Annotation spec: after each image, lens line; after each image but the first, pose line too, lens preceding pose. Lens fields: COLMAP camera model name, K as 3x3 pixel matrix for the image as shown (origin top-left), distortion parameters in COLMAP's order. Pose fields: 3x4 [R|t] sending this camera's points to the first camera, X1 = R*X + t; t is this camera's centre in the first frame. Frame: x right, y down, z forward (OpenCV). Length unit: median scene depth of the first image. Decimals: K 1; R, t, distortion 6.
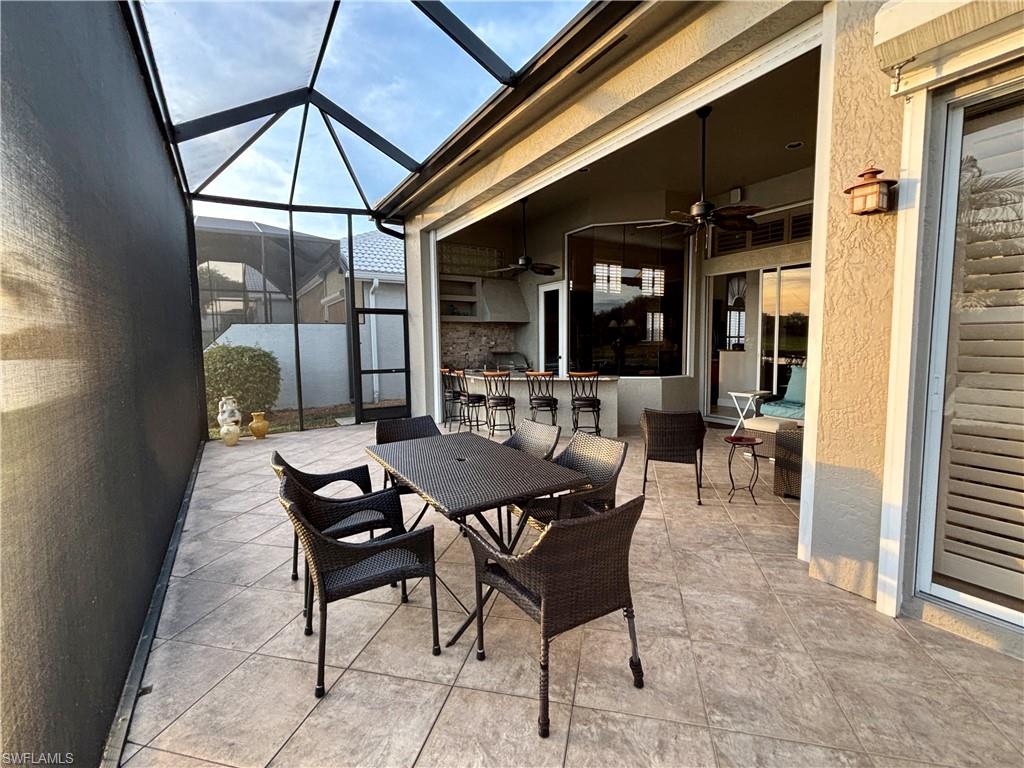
lens RADIAL K [[458.5, 0, 512.0], [0, 458.5, 384.0], [0, 0, 1]] dist [0.000056, -0.000286]
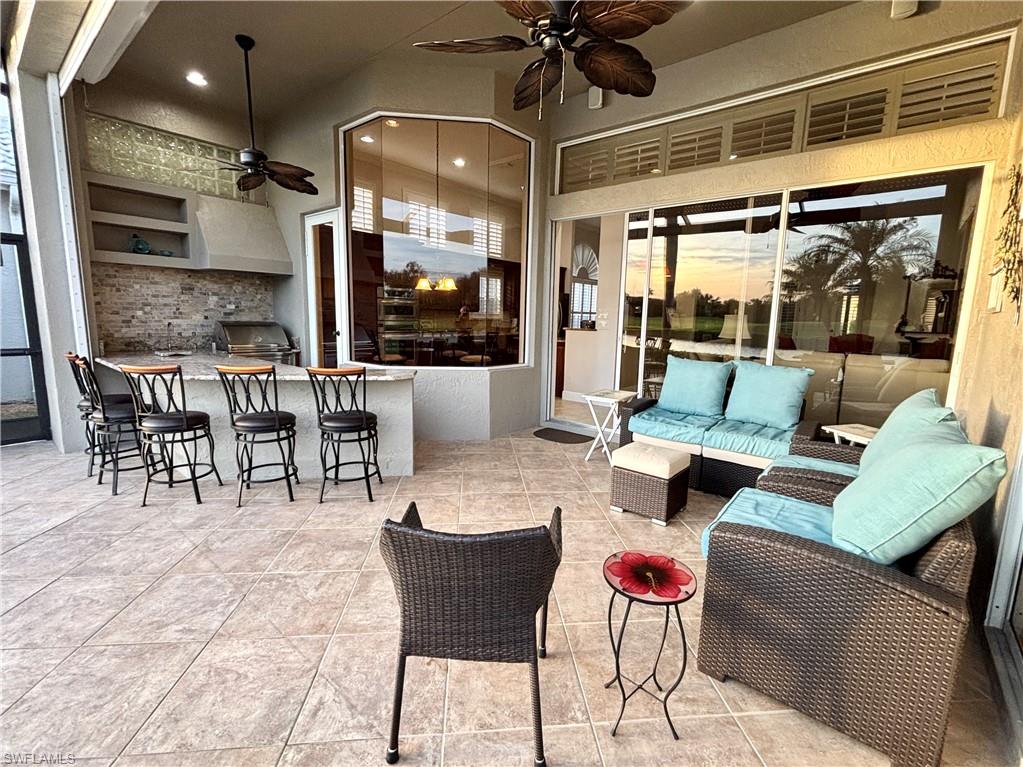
lens RADIAL K [[458.1, 0, 511.5], [0, 458.1, 383.5], [0, 0, 1]] dist [0.000056, -0.000286]
pose [[0.947506, -0.011884, 0.319516, 0.124333], [-0.007746, 0.998163, 0.060096, -0.027921], [-0.319643, -0.059417, 0.945673, 0.309794]]
